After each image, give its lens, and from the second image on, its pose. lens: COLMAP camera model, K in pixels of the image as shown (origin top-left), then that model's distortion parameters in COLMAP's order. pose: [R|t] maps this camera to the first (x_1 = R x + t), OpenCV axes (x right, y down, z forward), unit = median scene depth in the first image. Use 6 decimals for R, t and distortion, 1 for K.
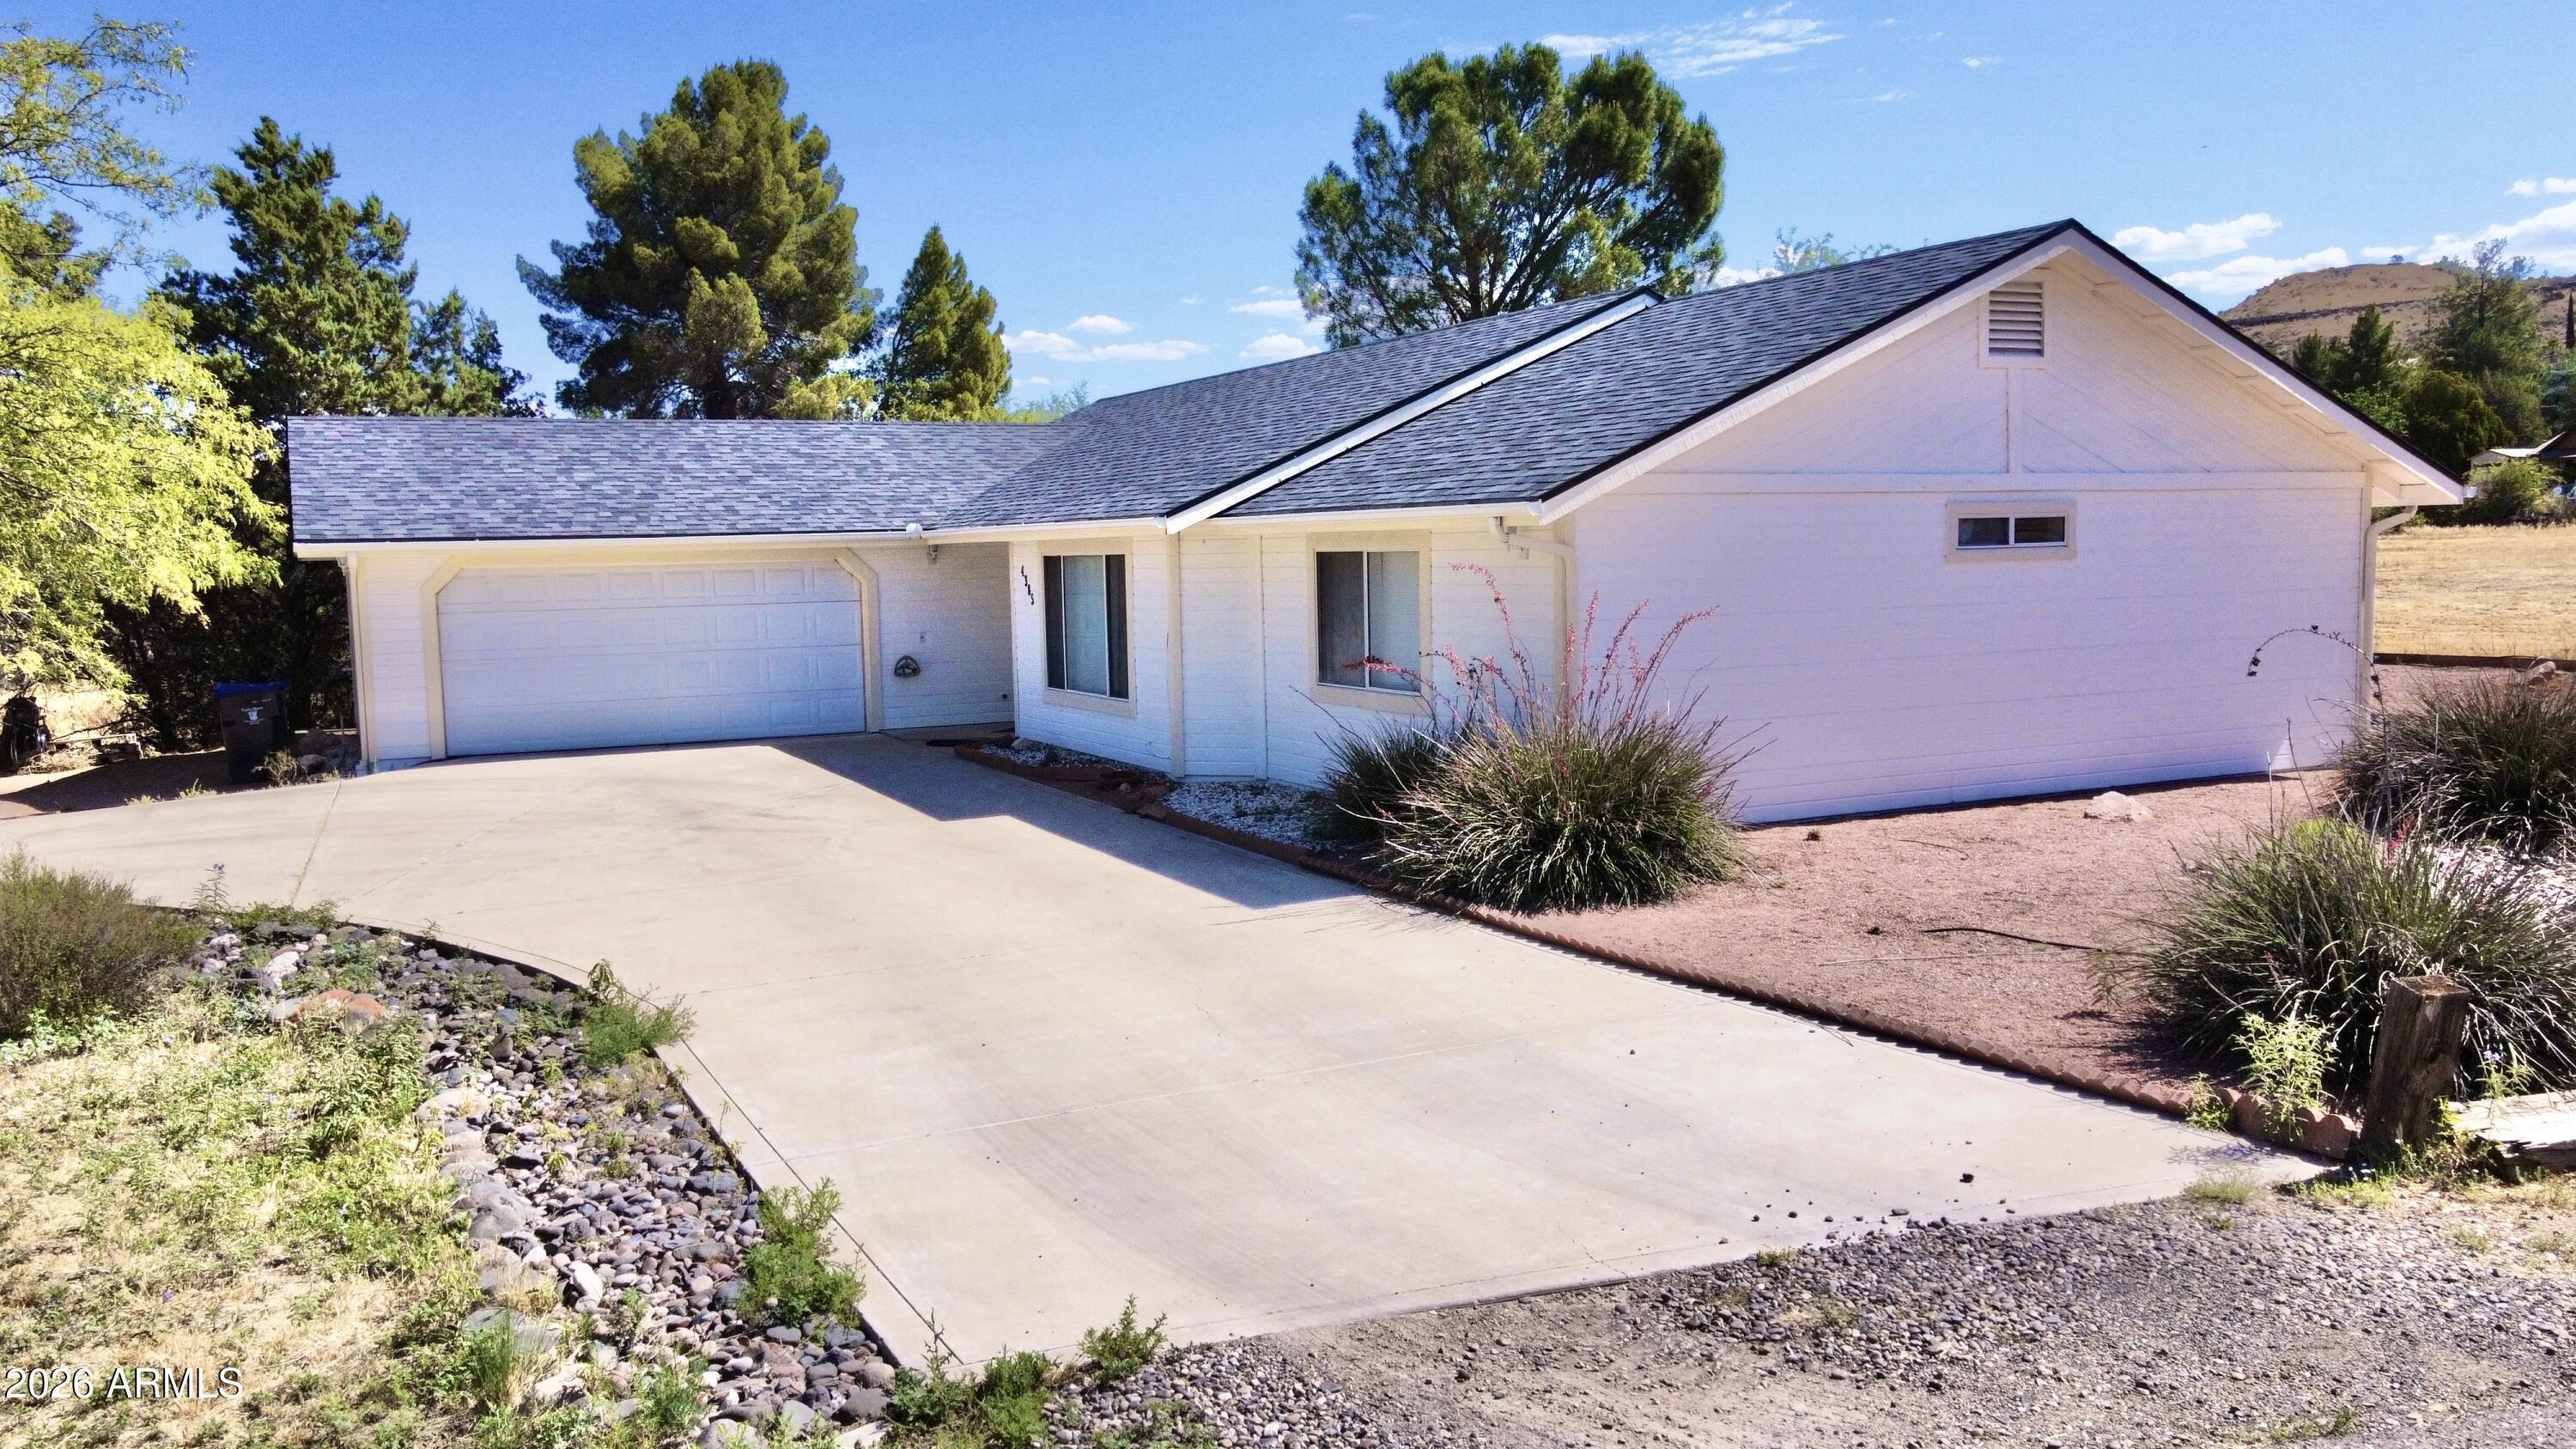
lens RADIAL K [[1959.7, 0, 1287.7], [0, 1959.7, 724.0], [0, 0, 1]] dist [-0.003694, 0.035337]
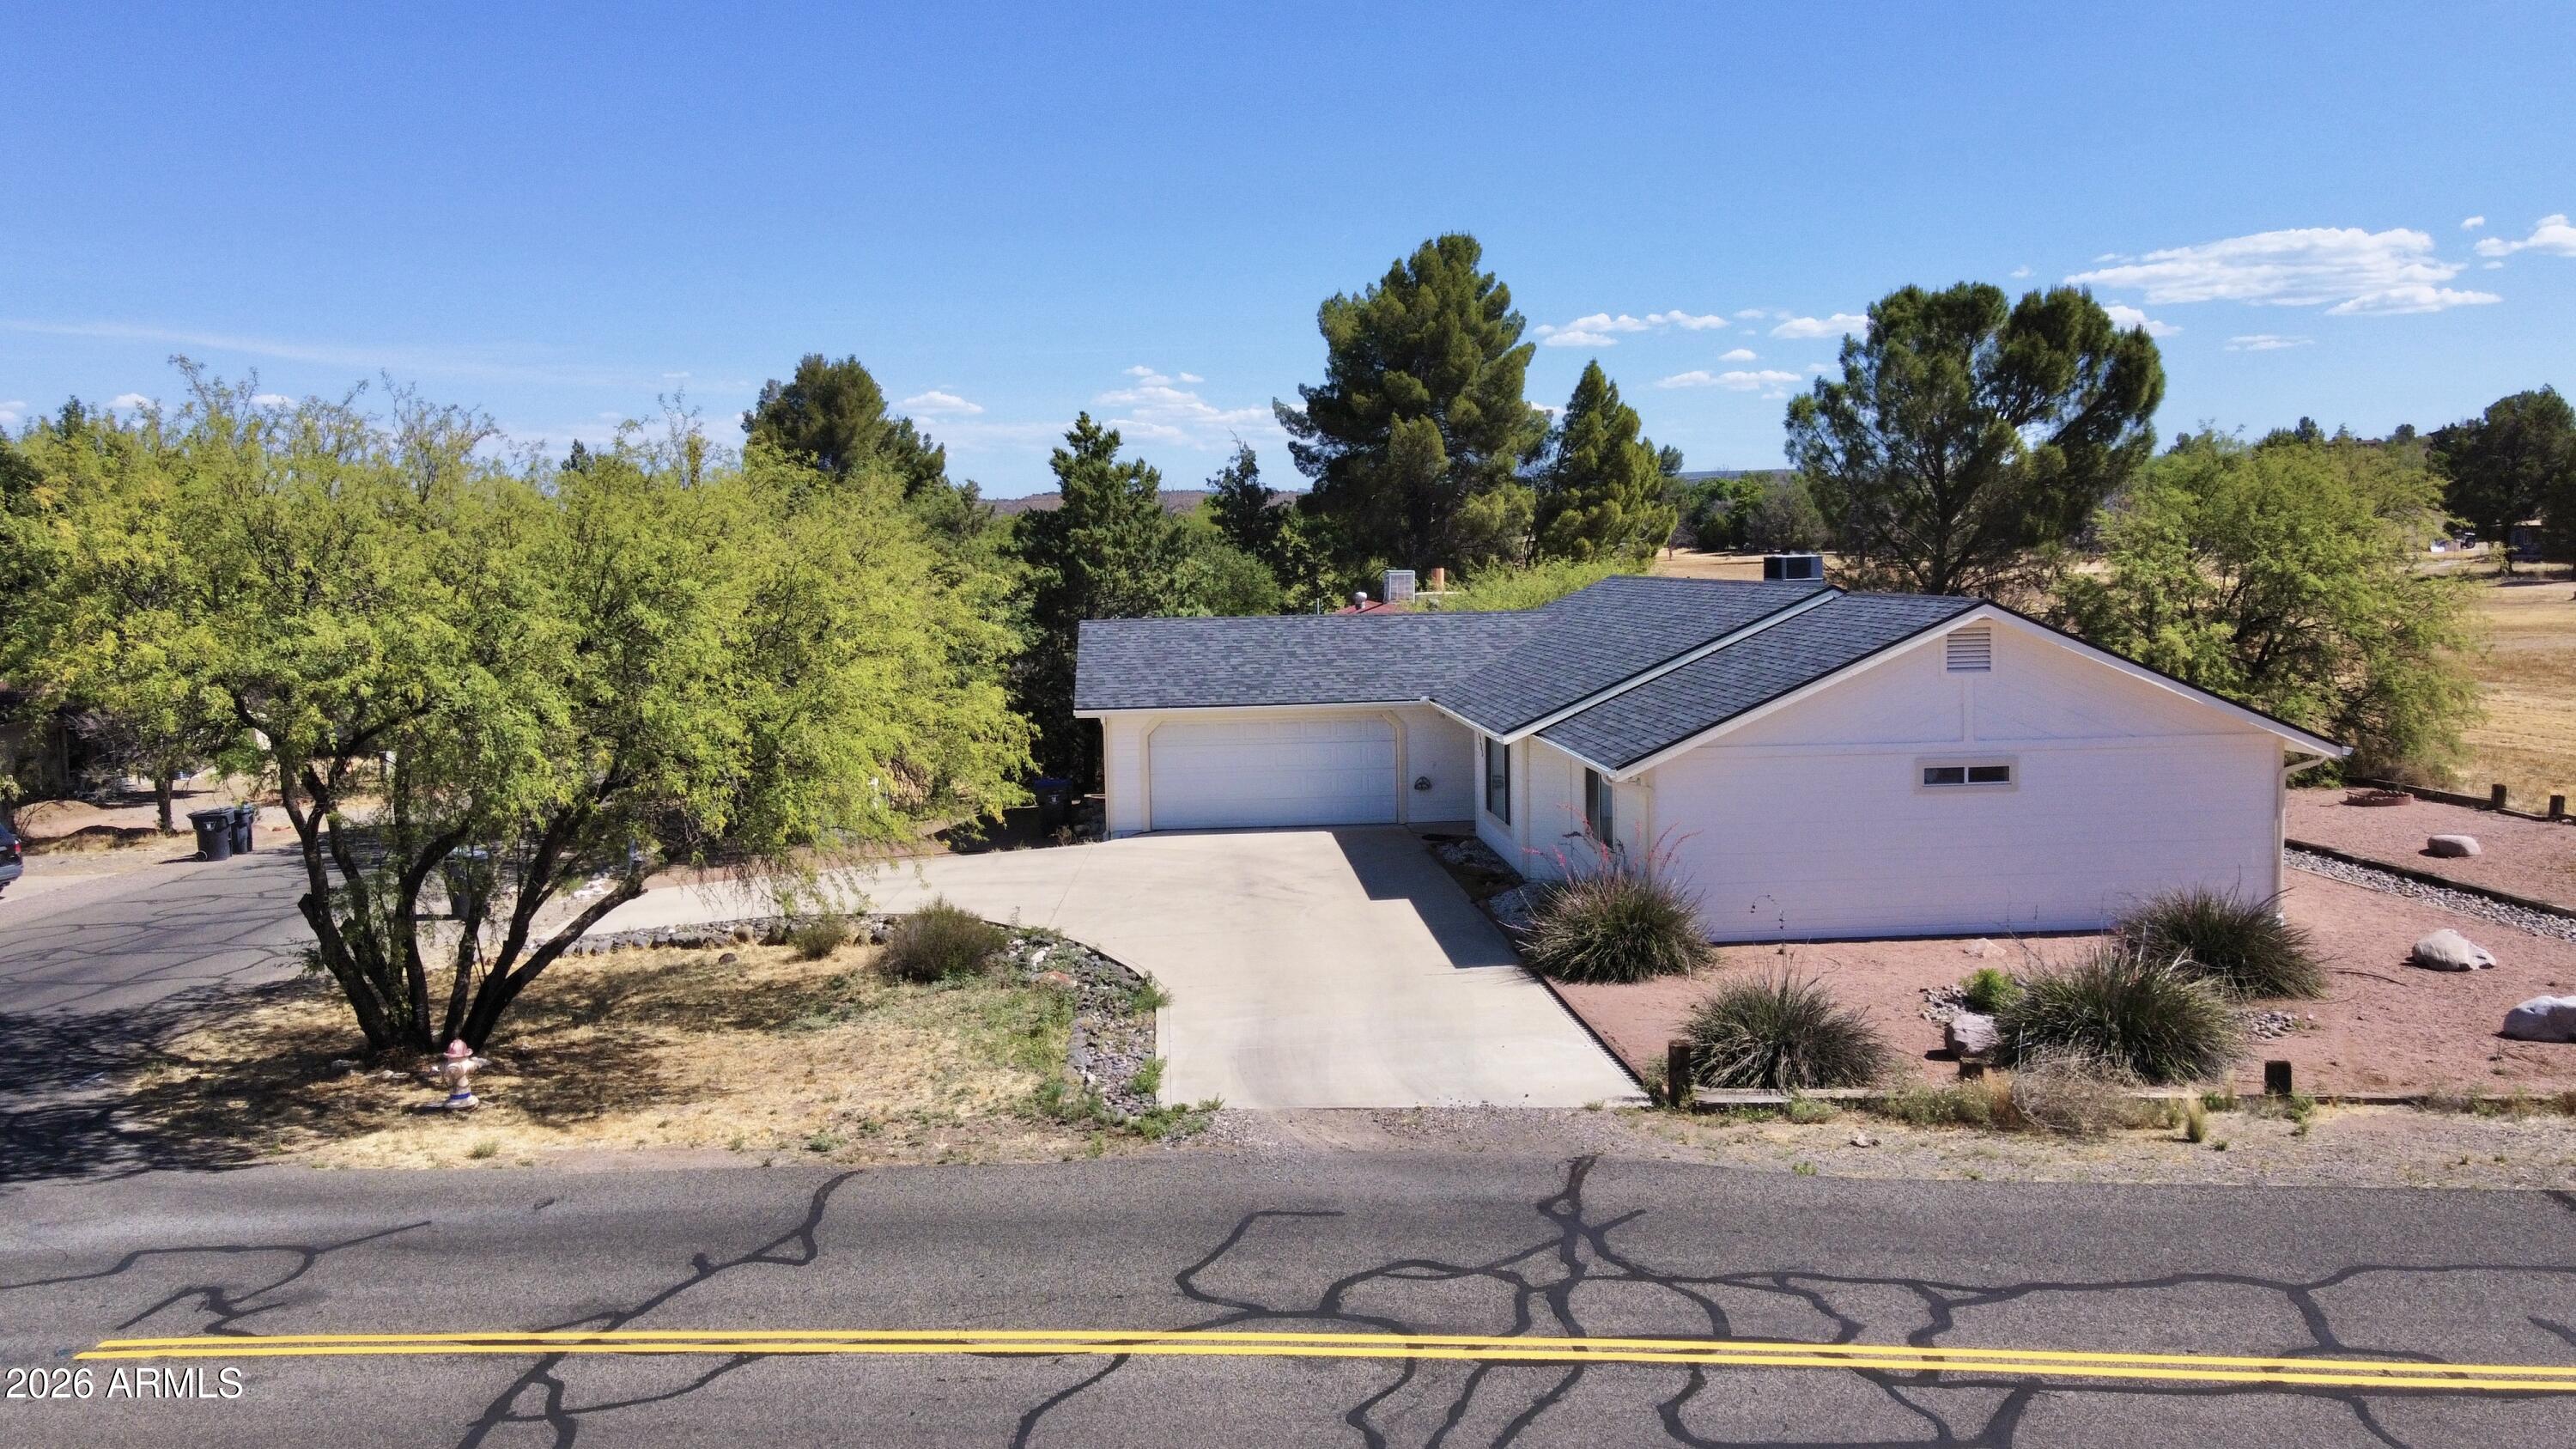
lens RADIAL K [[1959.7, 0, 1291.8], [0, 1959.7, 734.0], [0, 0, 1]] dist [-0.003694, 0.035337]
pose [[0.923206, 0.037740, -0.382448, 0.269519], [-0.034413, 0.999287, 0.015539, -0.079046], [0.382761, -0.001185, 0.923847, -0.428414]]
